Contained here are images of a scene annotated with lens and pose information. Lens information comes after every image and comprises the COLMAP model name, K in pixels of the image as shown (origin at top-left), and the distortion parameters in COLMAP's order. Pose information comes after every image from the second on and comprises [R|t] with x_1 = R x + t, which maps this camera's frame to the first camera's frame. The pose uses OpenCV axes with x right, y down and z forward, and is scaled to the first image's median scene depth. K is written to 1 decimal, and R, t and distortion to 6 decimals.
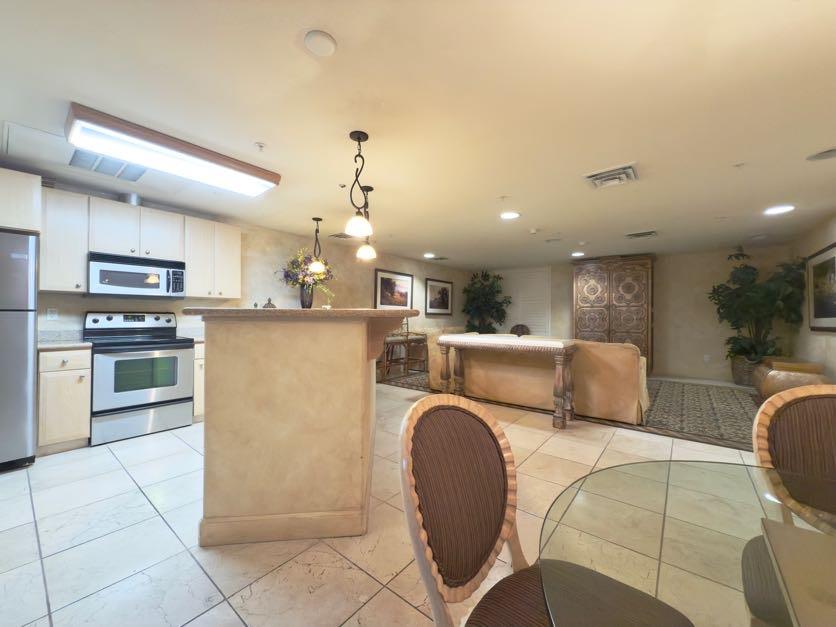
lens RADIAL K [[333.3, 0, 424.4], [0, 333.3, 316.4], [0, 0, 1]] dist [0.001312, 0.000036]
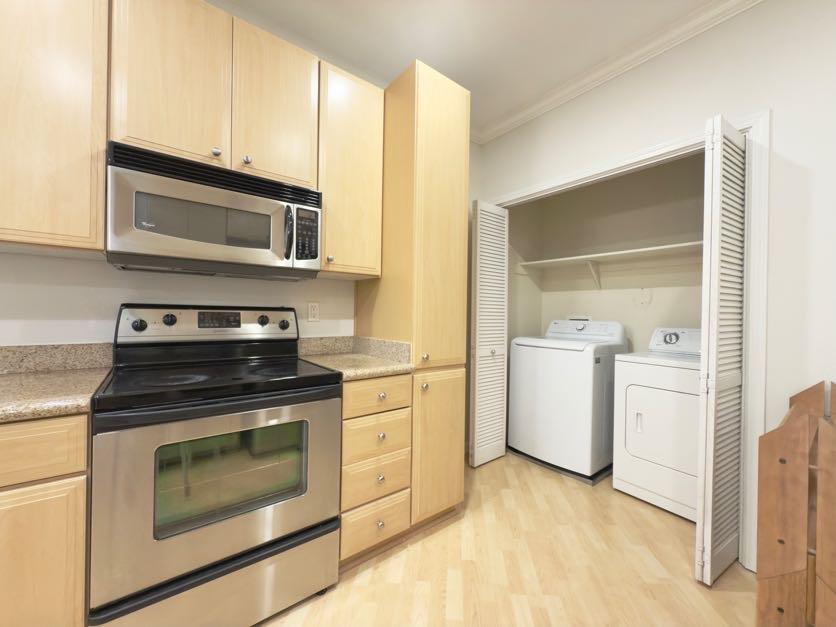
lens RADIAL K [[333.3, 0, 419.9], [0, 333.3, 313.9], [0, 0, 1]] dist [0.001312, 0.000036]
pose [[0.973423, 0.006458, -0.228923, -0.511376], [-0.008312, 0.999940, -0.007136, -0.001068], [0.228863, 0.008849, 0.973418, 0.632518]]
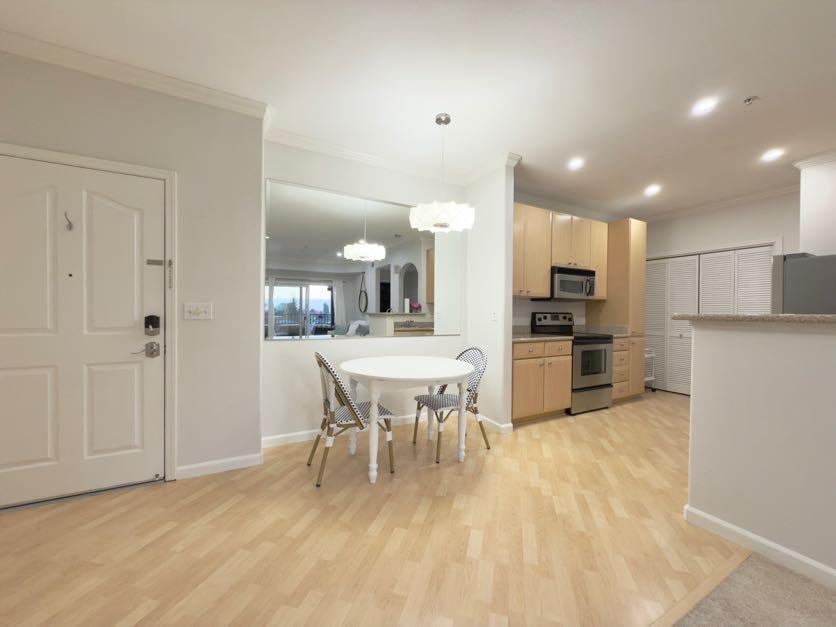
lens RADIAL K [[333.3, 0, 417.1], [0, 333.3, 313.7], [0, 0, 1]] dist [0.001312, 0.000036]
pose [[0.922218, 0.002367, -0.386664, -0.877428], [-0.004278, 0.999983, -0.004082, -0.001320], [0.386648, 0.005418, 0.922212, -0.363040]]
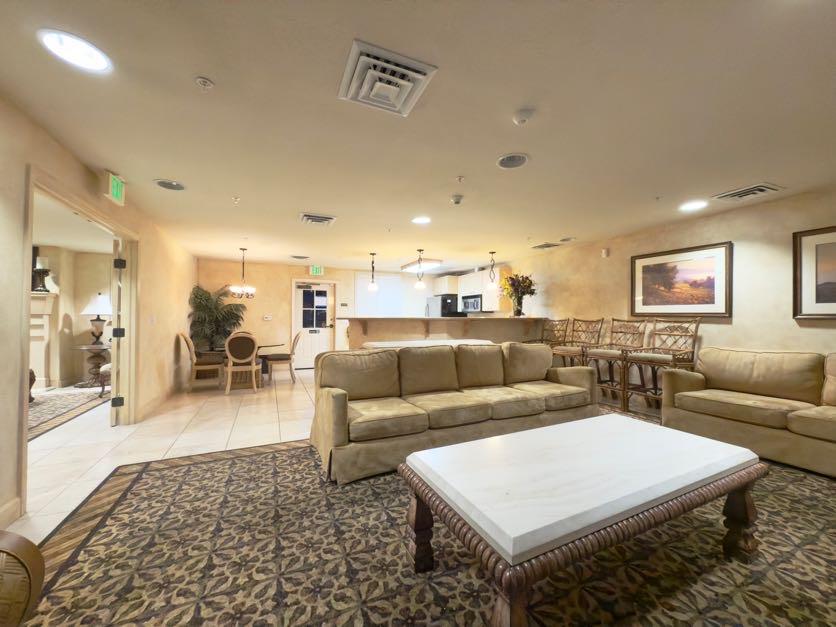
lens RADIAL K [[333.3, 0, 415.8], [0, 333.3, 316.0], [0, 0, 1]] dist [0.001312, 0.000036]
pose [[-0.466964, -0.018275, -0.884087, 1.375623], [-0.010242, 0.999831, -0.015258, 0.006947], [0.884217, 0.001930, -0.467072, 1.731670]]
